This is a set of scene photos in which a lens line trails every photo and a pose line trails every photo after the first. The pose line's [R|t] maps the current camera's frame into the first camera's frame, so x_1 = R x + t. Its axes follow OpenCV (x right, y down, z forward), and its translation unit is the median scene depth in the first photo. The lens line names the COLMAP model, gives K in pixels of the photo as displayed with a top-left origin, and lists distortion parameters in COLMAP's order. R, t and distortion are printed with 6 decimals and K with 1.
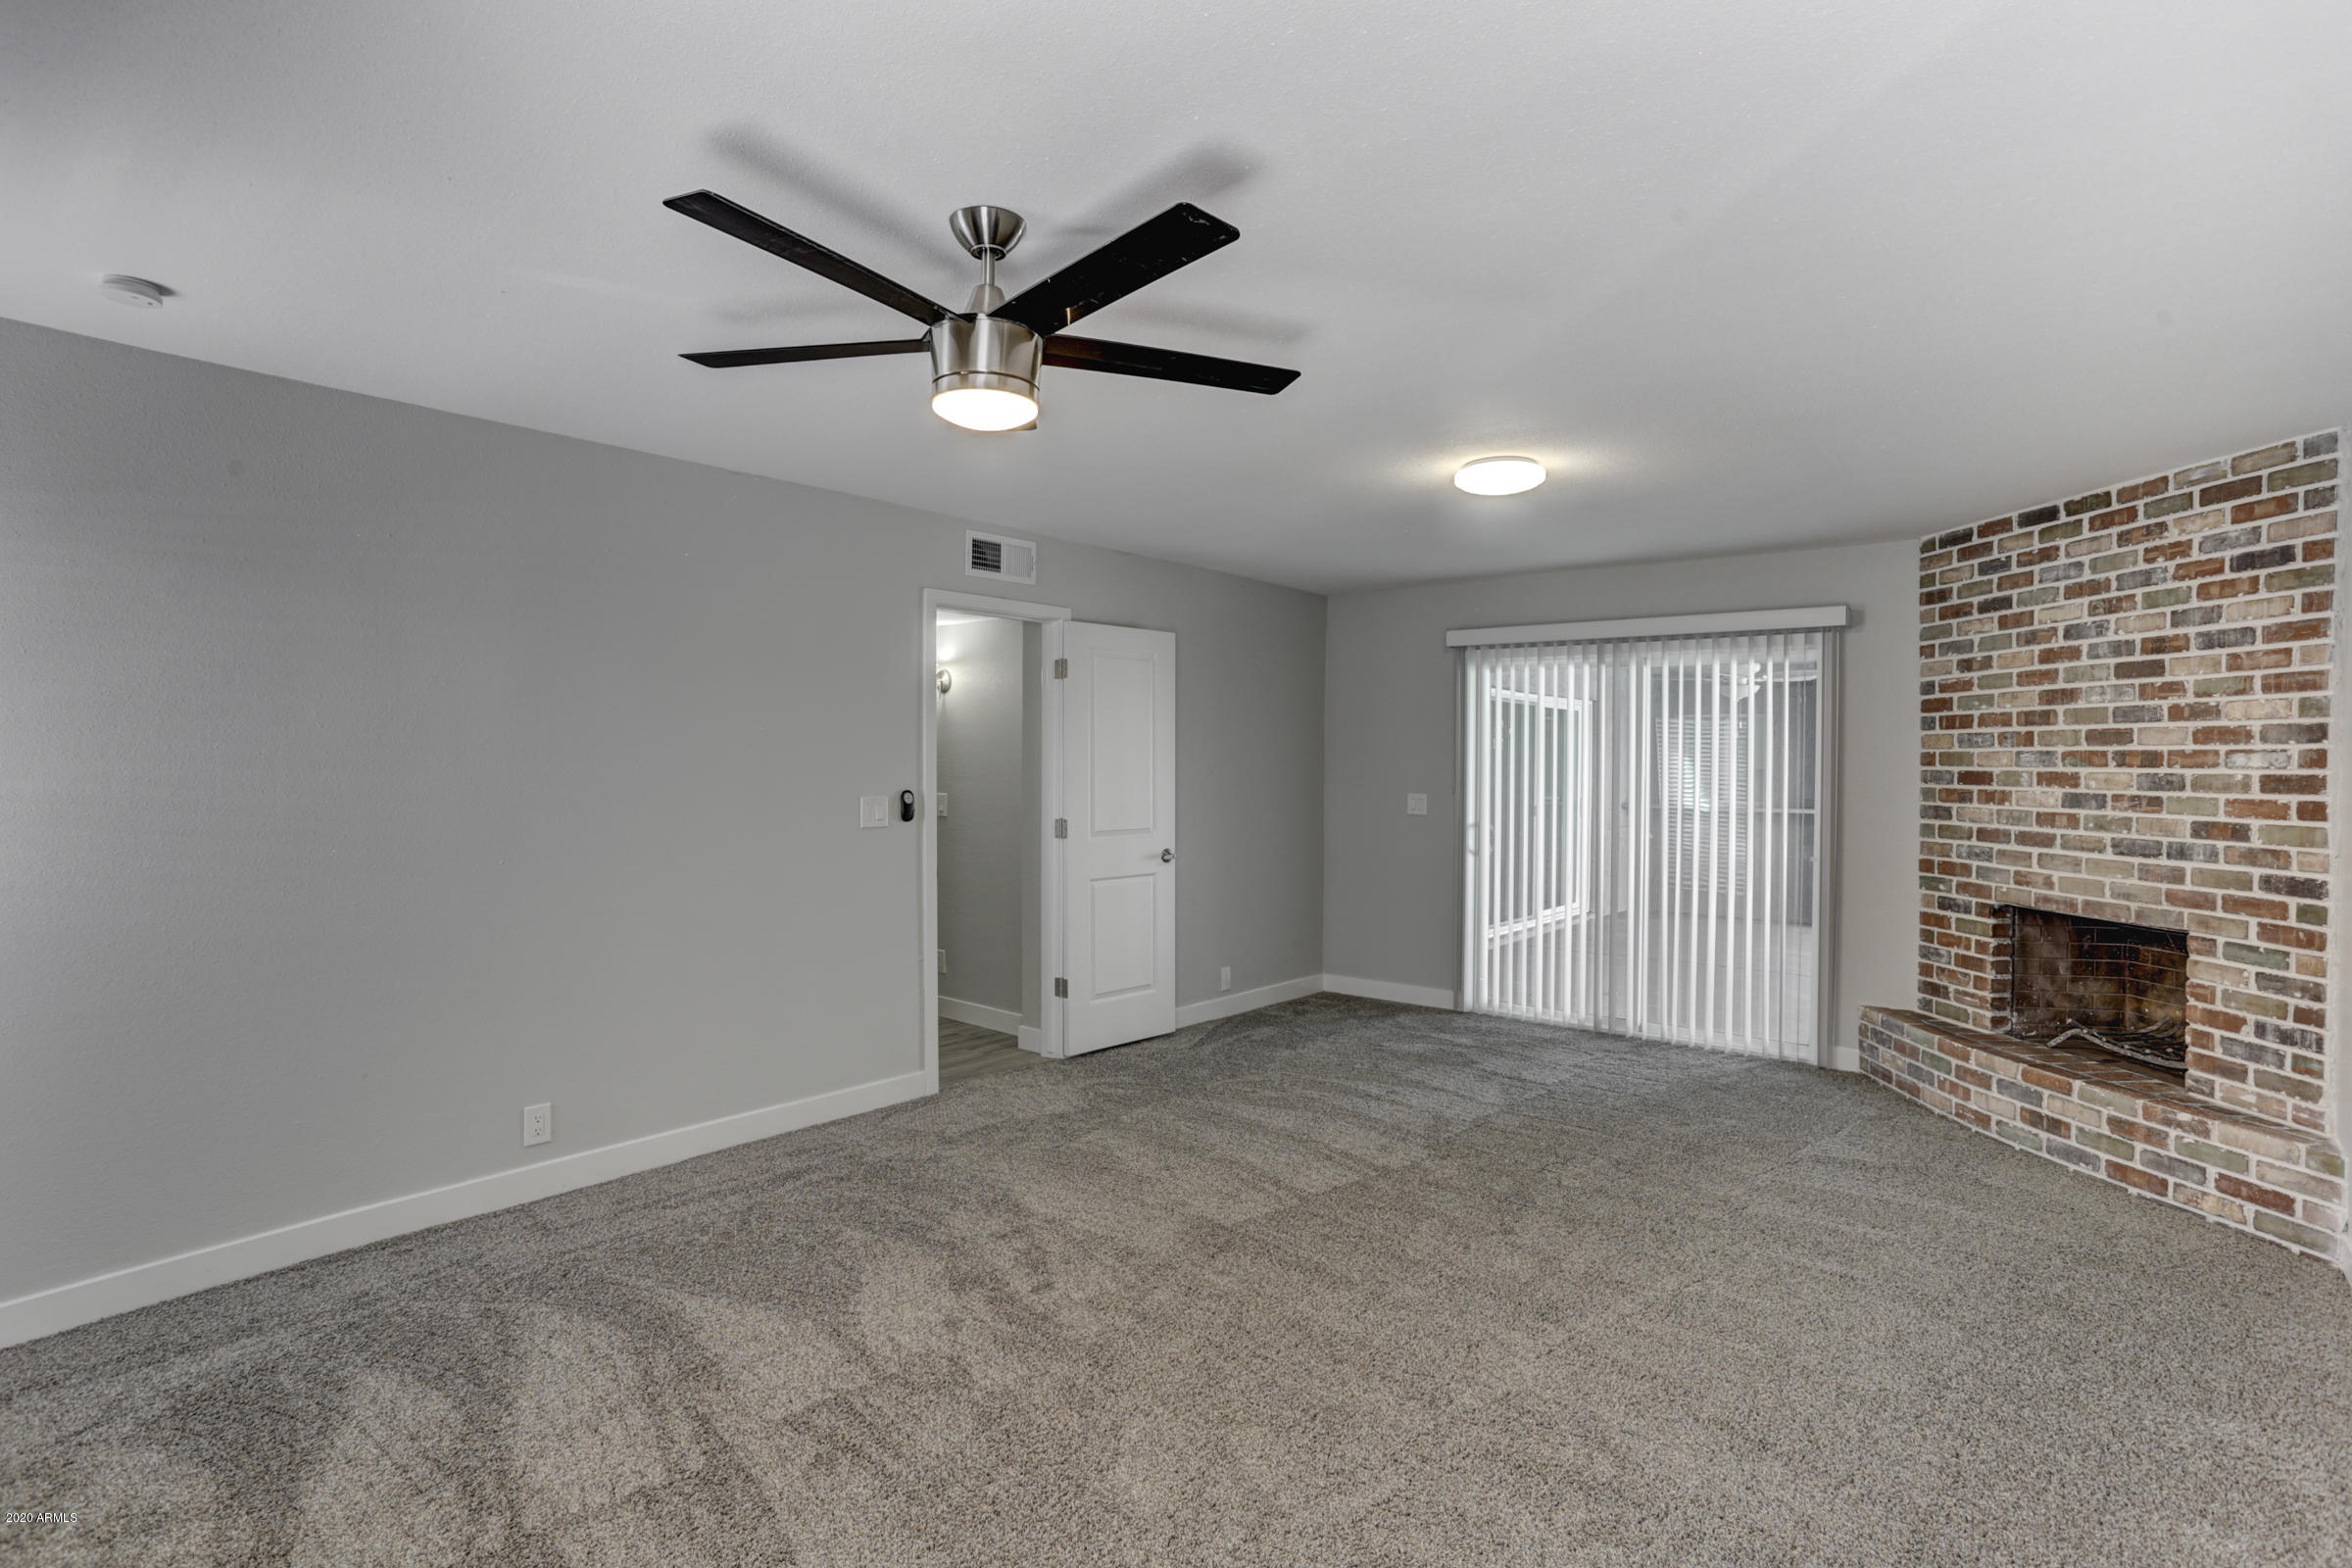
lens RADIAL K [[1138.2, 0, 1177.7], [0, 1138.2, 768.3], [0, 0, 1]] dist [-0.058701, 0.036691]
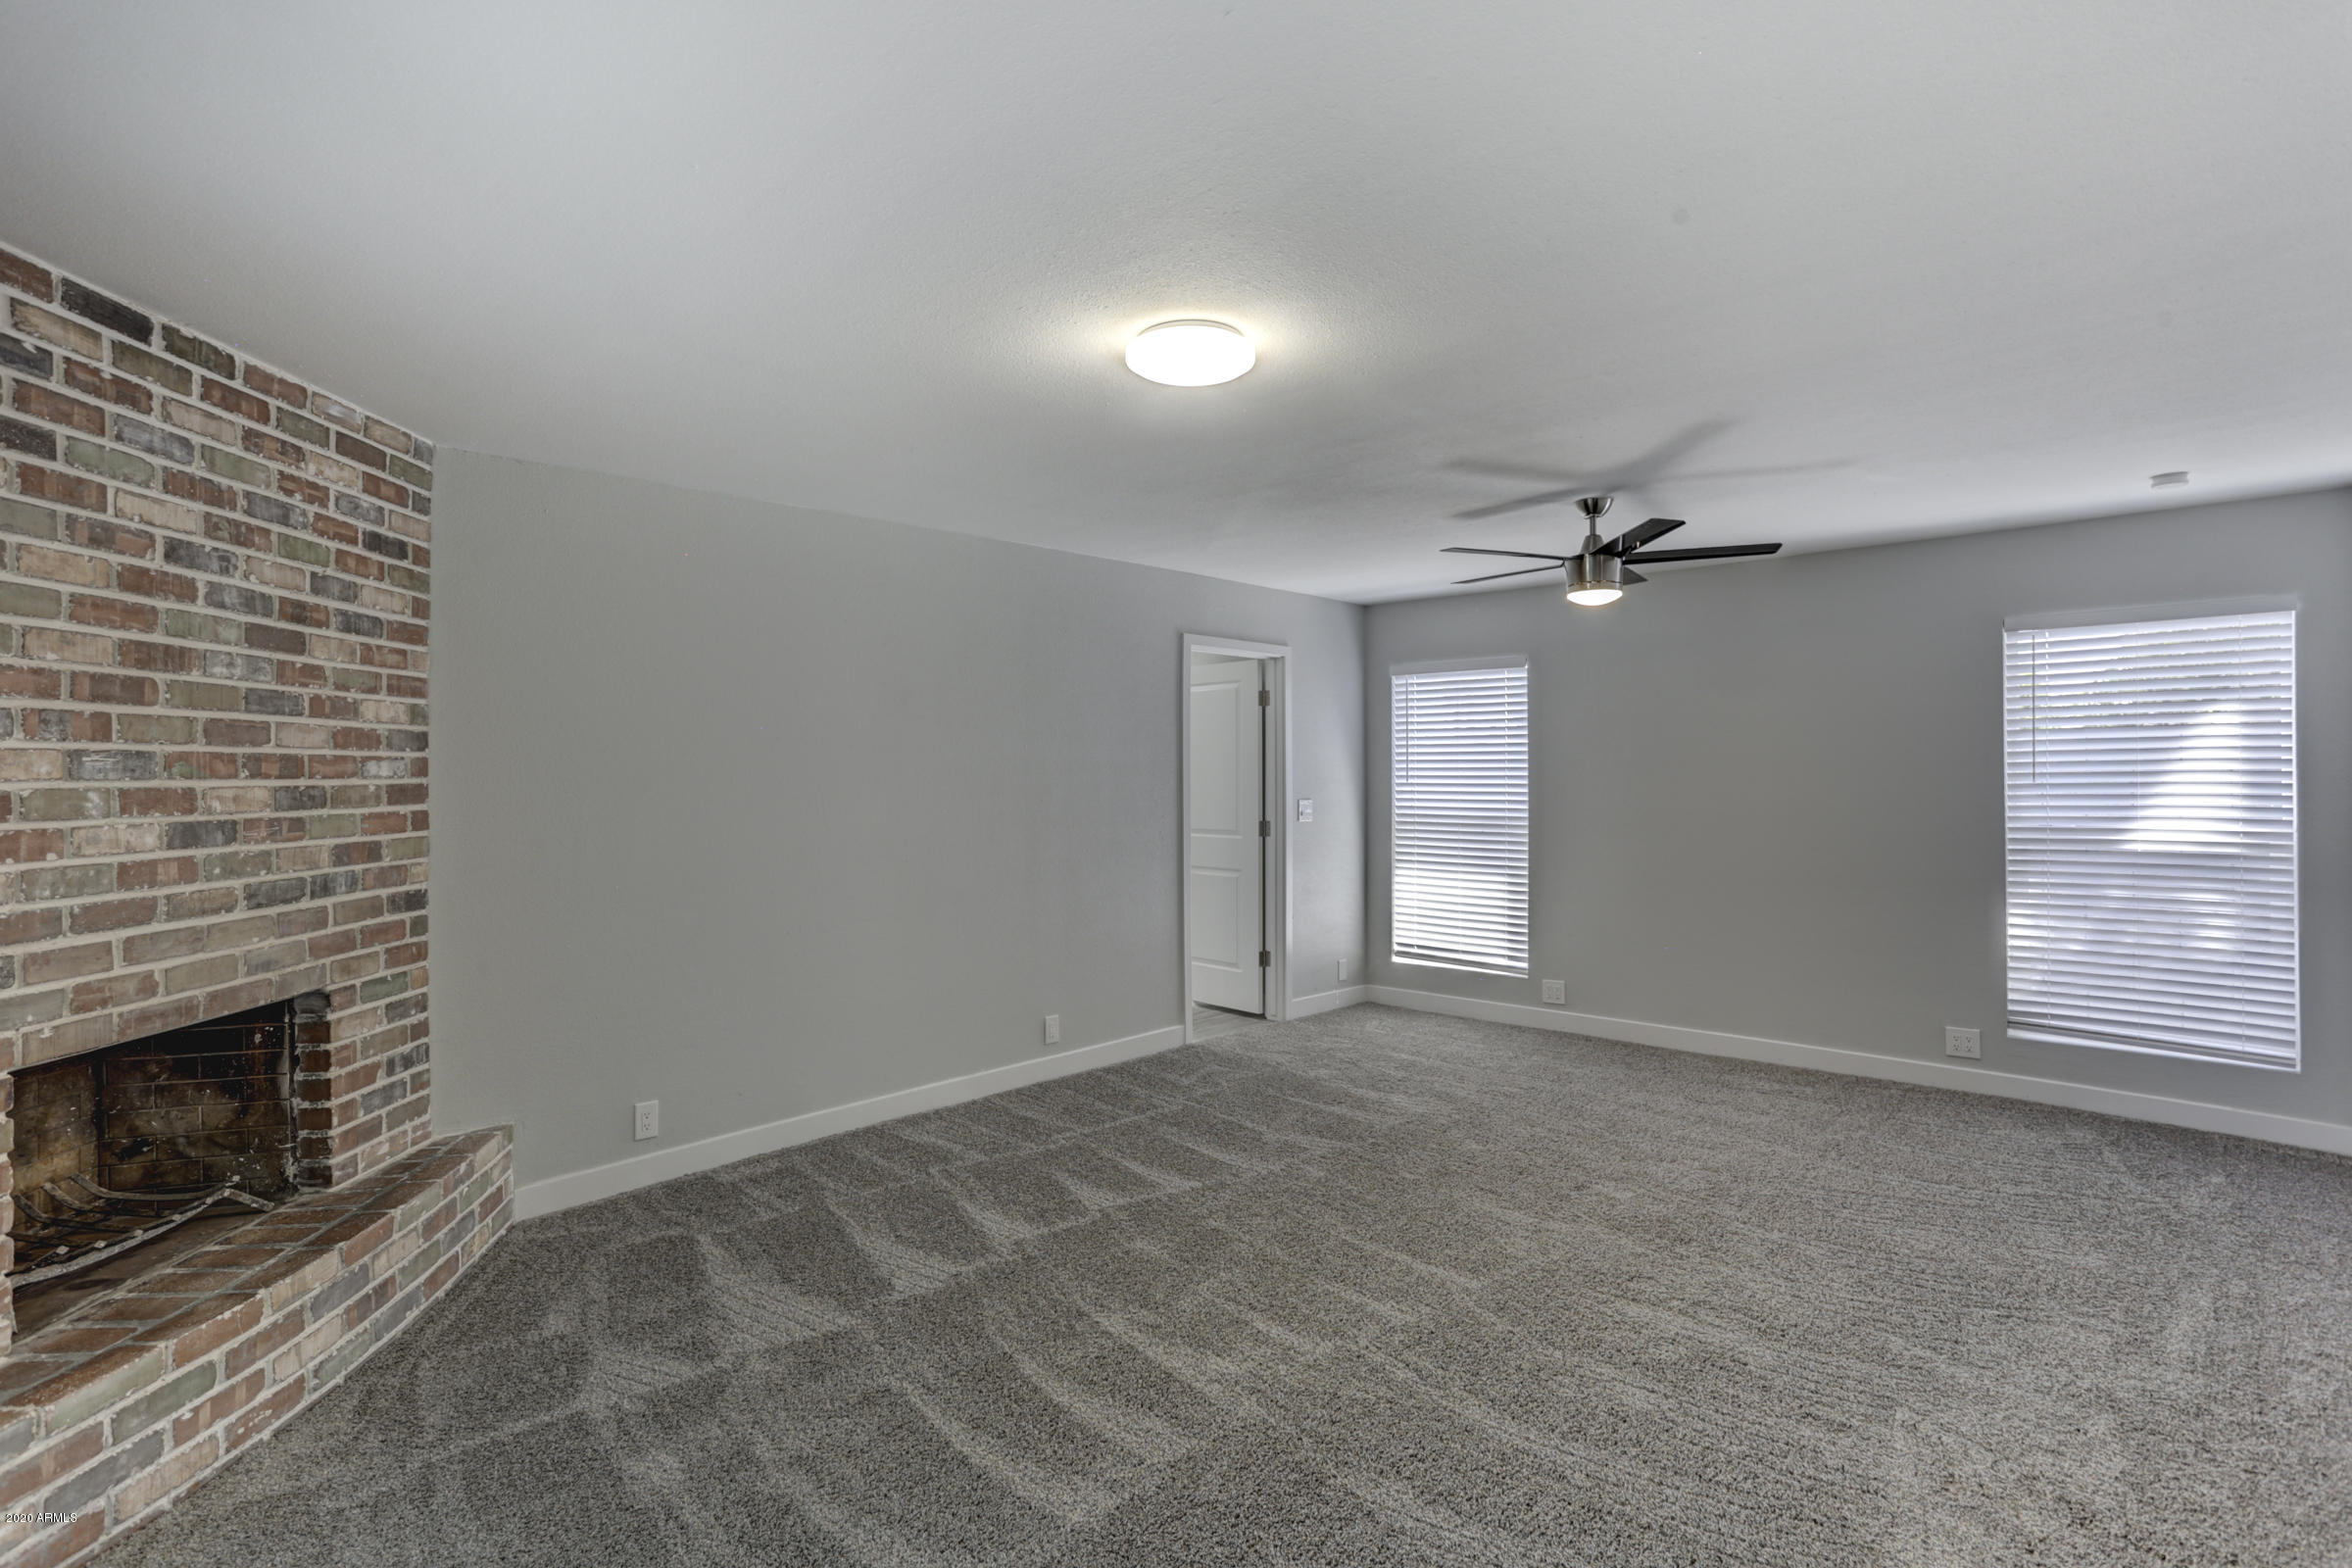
lens RADIAL K [[1138.2, 0, 1177.7], [0, 1138.2, 768.3], [0, 0, 1]] dist [-0.058701, 0.036691]
pose [[-0.998720, -0.001206, 0.050564, 0.257128], [-0.000967, 0.999988, 0.004744, -0.011100], [-0.050569, 0.004689, -0.998710, 1.671019]]
